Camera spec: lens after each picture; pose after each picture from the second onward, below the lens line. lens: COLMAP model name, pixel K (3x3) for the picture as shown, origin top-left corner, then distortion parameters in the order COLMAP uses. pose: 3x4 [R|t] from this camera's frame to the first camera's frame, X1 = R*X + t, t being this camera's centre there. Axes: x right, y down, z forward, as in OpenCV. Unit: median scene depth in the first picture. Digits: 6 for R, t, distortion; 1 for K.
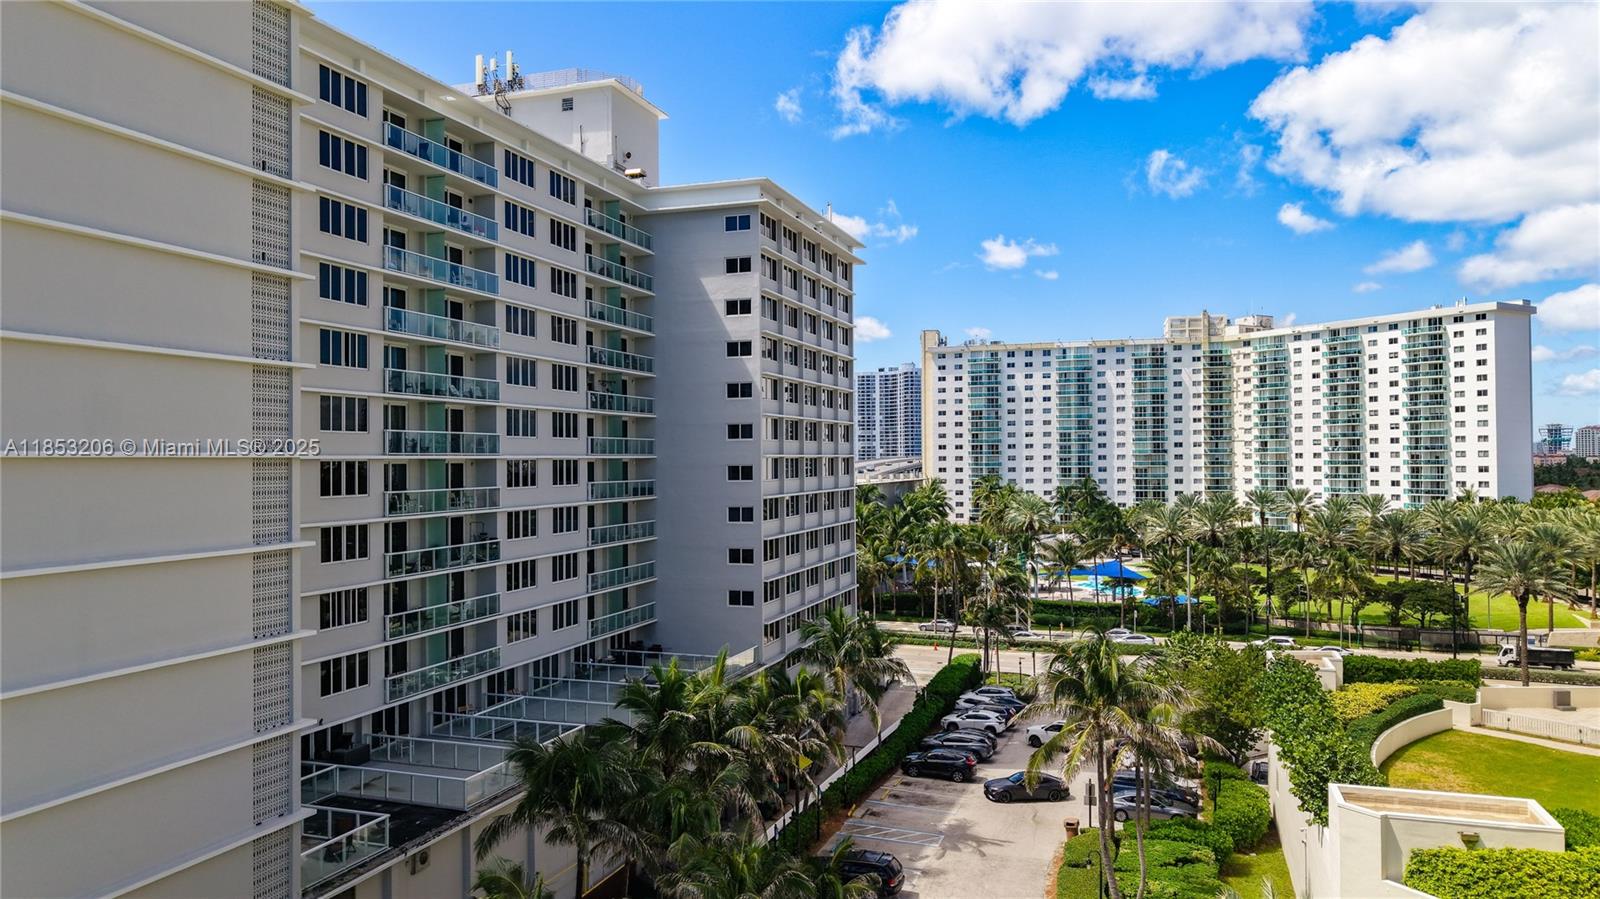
lens RADIAL K [[1094.4, 0, 800.2], [0, 1094.4, 472.7], [0, 0, 1]] dist [-0.001282, -0.001618]
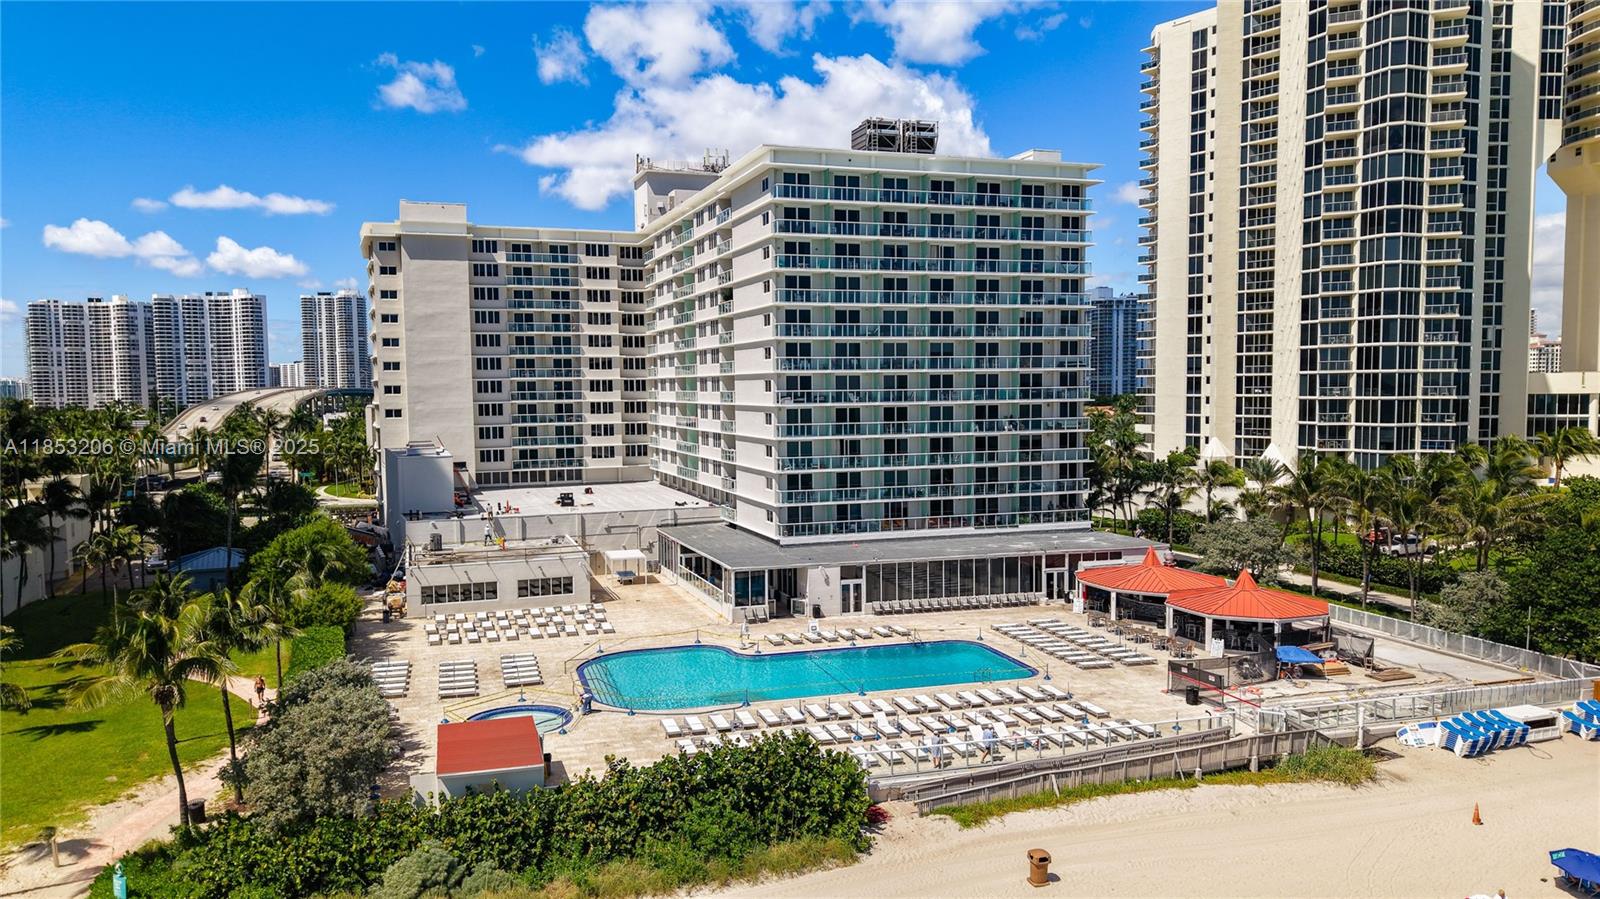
lens RADIAL K [[1115.8, 0, 775.6], [0, 1115.8, 465.7], [0, 0, 1]] dist [0.031406, -0.032741]
pose [[0.794906, -0.040444, 0.605384, -0.430169], [0.008914, 0.998447, 0.054999, 0.012253], [-0.606668, -0.038323, 0.794031, -0.189757]]
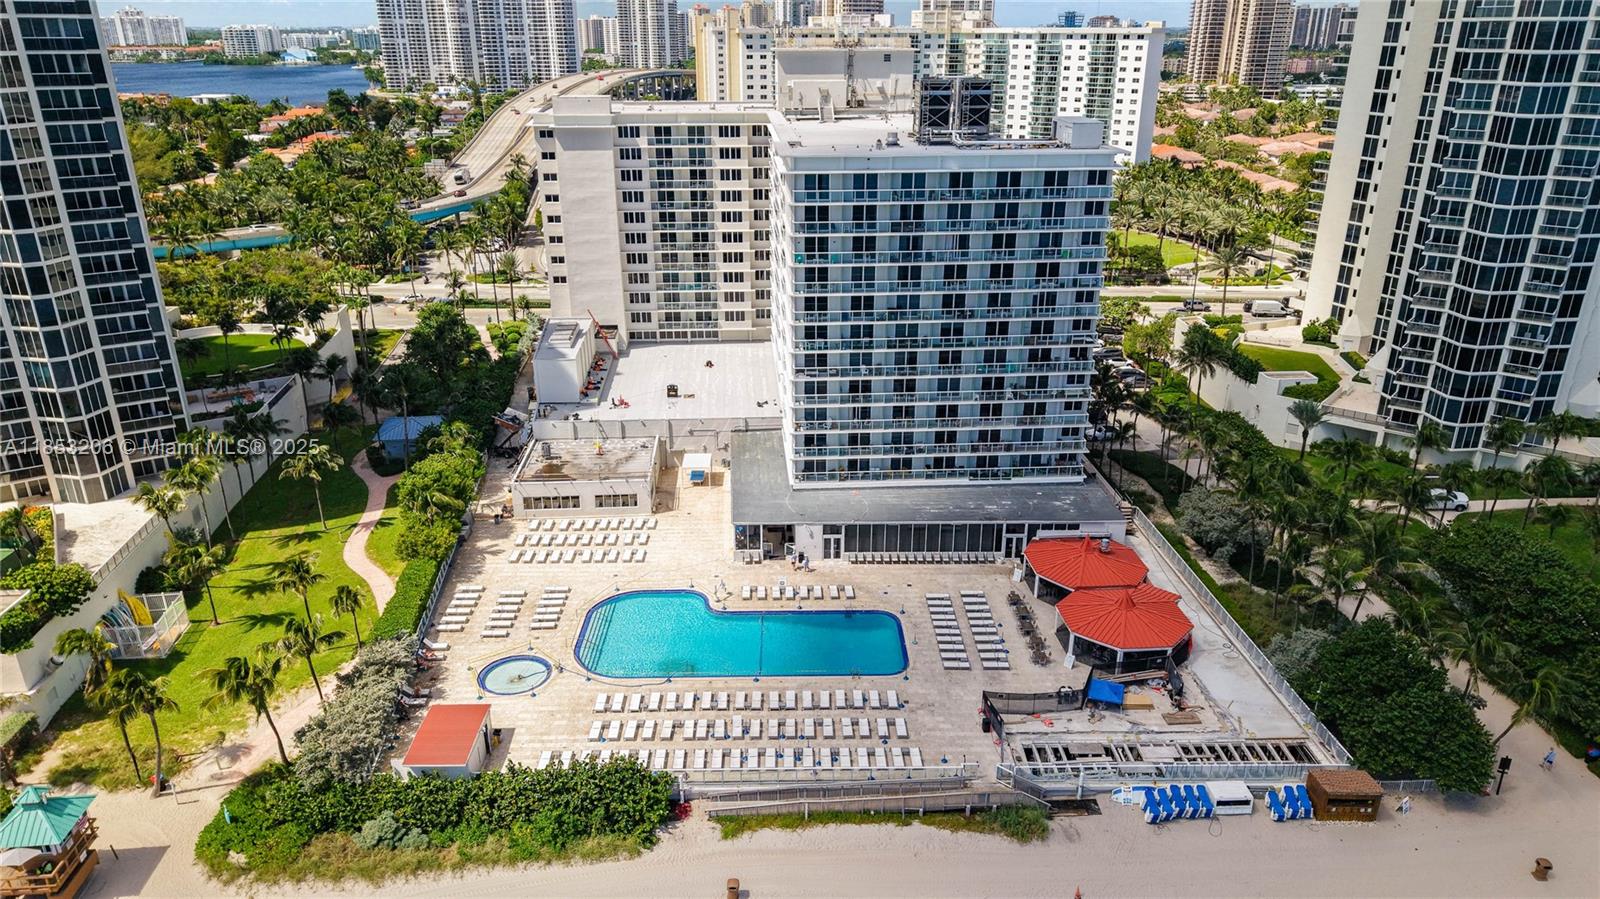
lens RADIAL K [[1094.3, 0, 802.1], [0, 1094.3, 496.8], [0, 0, 1]] dist [0.030595, -0.005463]
pose [[0.925388, -0.140092, 0.352181, -0.358640], [-0.004790, 0.924788, 0.380454, -0.111259], [-0.378991, -0.353754, 0.855116, -0.284920]]
